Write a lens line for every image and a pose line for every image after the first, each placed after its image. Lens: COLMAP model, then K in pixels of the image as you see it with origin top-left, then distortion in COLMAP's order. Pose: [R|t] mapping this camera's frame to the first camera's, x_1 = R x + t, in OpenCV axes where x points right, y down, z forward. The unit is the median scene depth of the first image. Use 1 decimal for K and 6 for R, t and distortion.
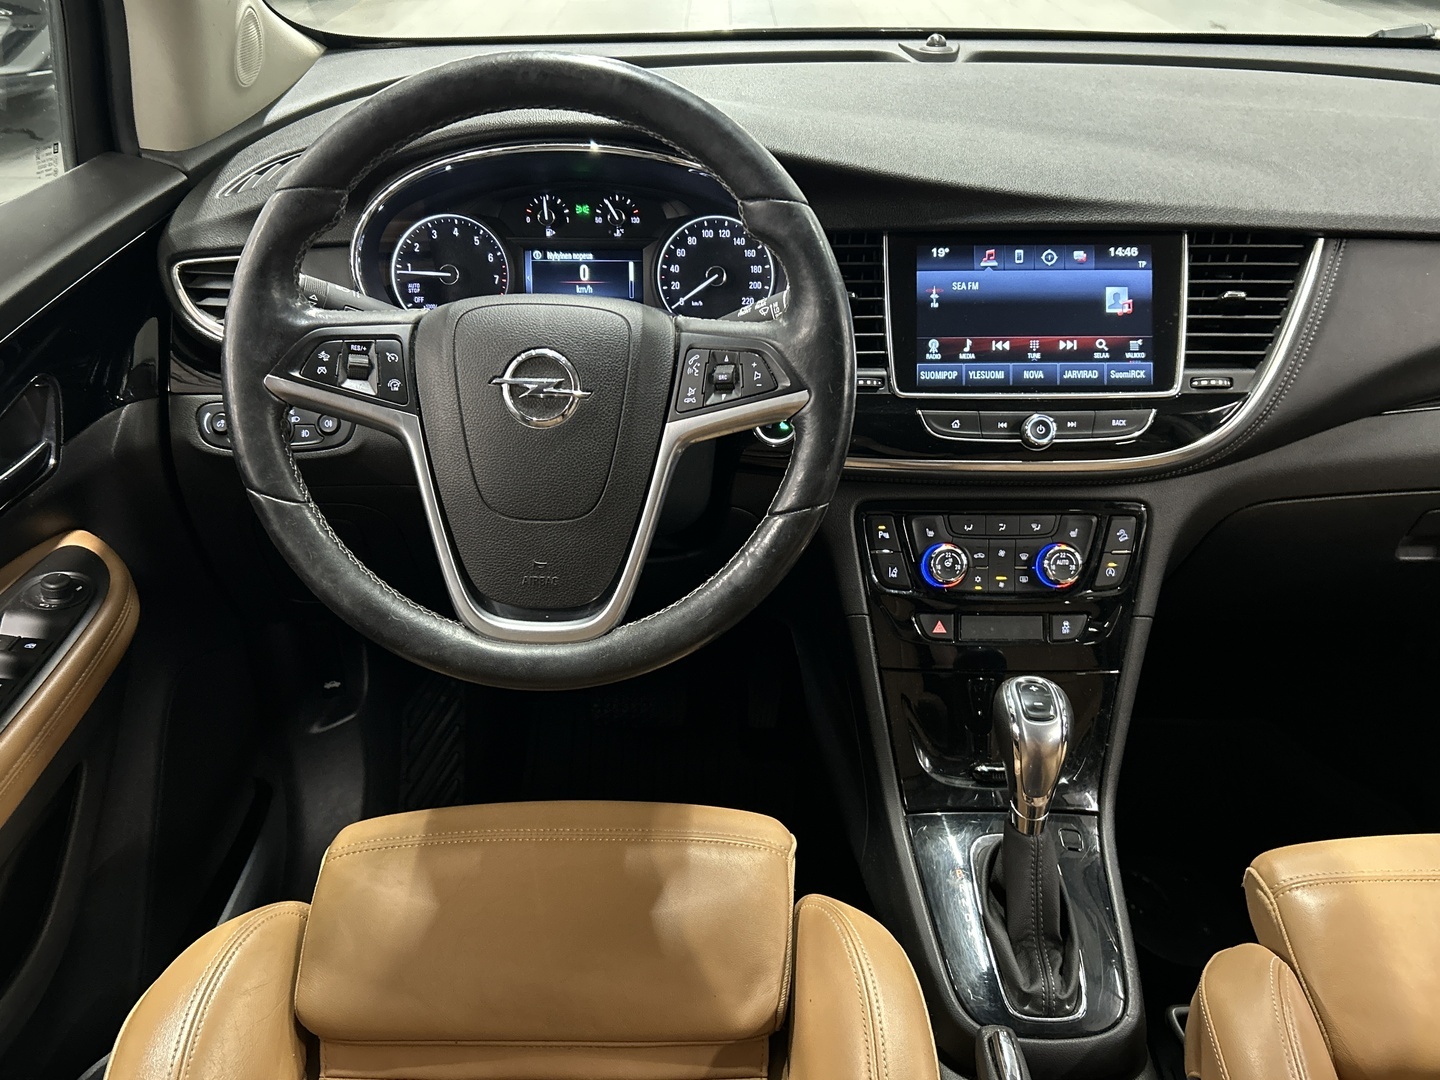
lens RADIAL K [[1289.5, 0, 720.0], [0, 1289.5, 540.0], [0, 0, 1]] dist [0.130977, -0.300304]
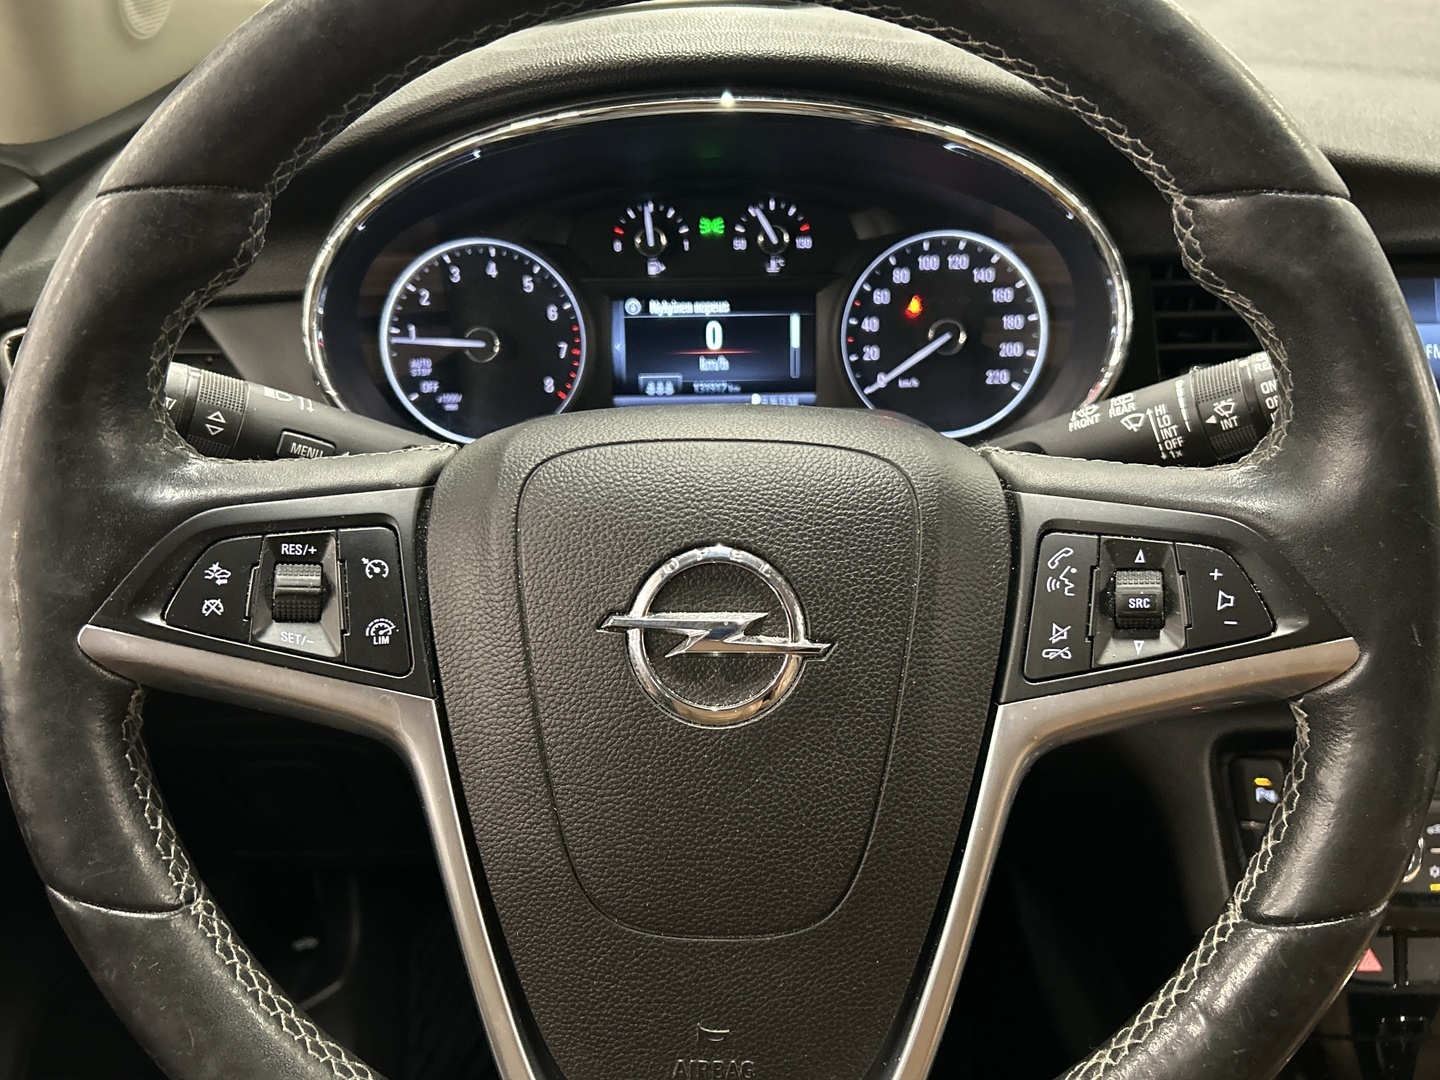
lens RADIAL K [[1289.5, 0, 720.0], [0, 1289.5, 540.0], [0, 0, 1]] dist [0.130977, -0.300304]
pose [[0.999833, -0.017389, -0.005580, -0.103937], [0.017324, 0.999785, -0.011389, -0.112047], [0.005776, 0.011291, 0.999920, 0.439301]]
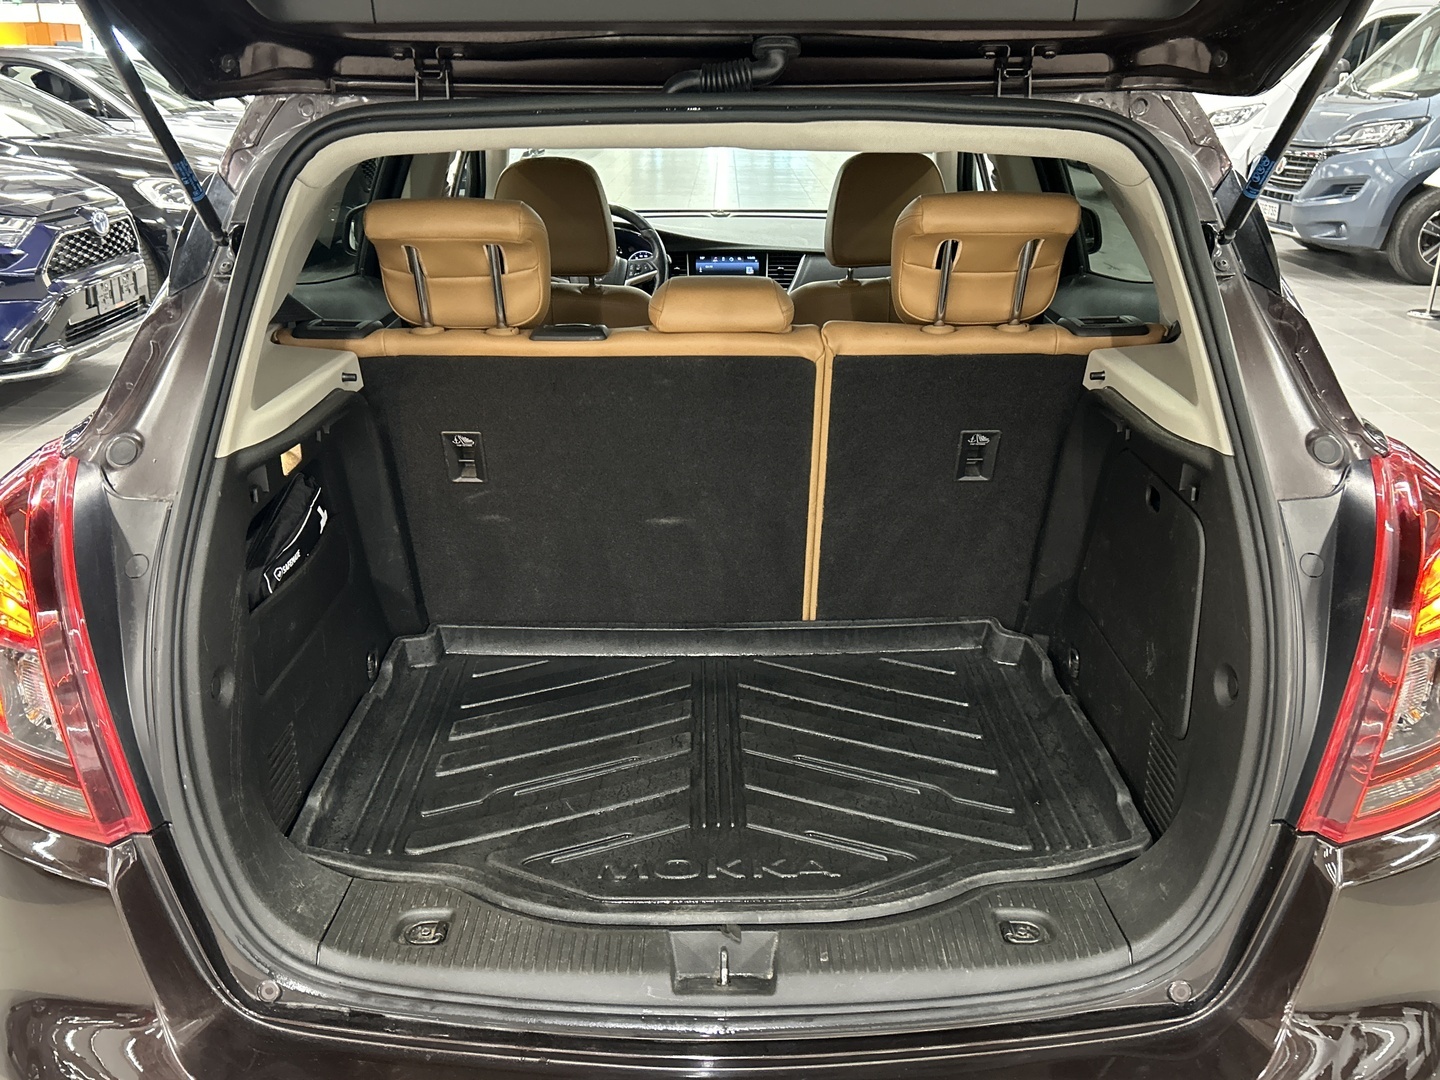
lens RADIAL K [[1289.5, 0, 720.0], [0, 1289.5, 540.0], [0, 0, 1]] dist [0.130977, -0.300304]
pose [[0.999918, -0.009225, -0.008936, 0.243267], [0.007608, 0.986000, -0.166570, 1.183817], [0.010348, 0.166488, 0.985989, -2.506211]]
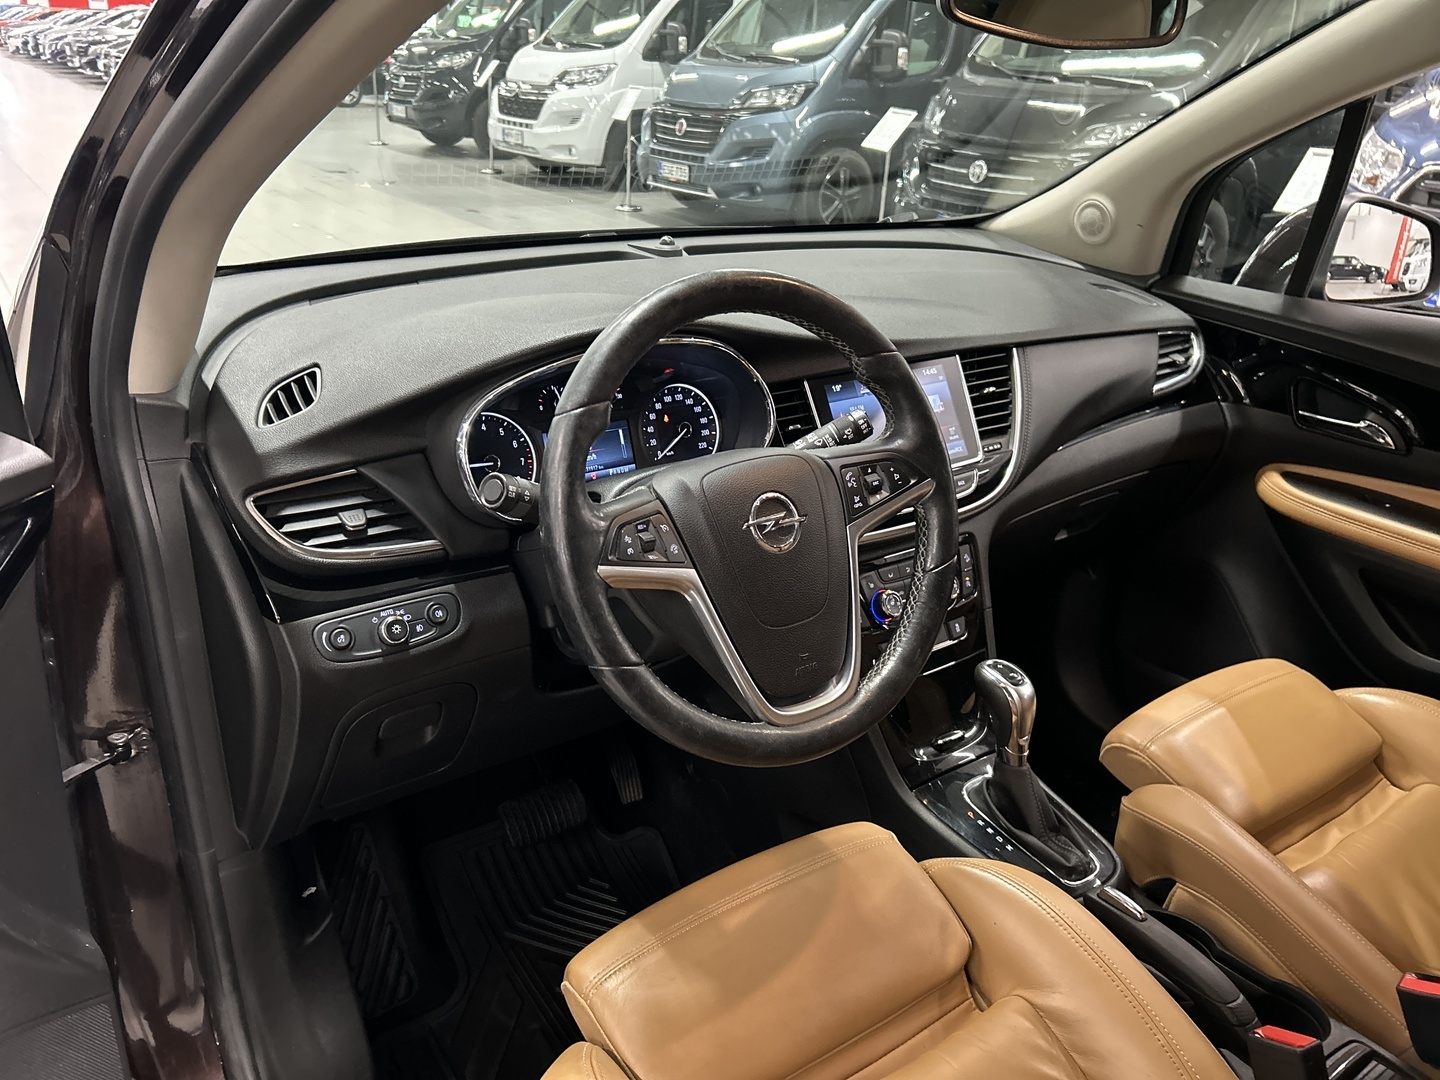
lens RADIAL K [[1108.6, 0, 720.0], [0, 1108.6, 540.0], [0, 0, 1]] dist [0.240728, -0.601678]
pose [[0.810367, -0.205091, 0.548856, -0.614463], [0.253819, 0.967159, -0.013357, -0.077074], [-0.528091, 0.150135, 0.835810, 0.084029]]
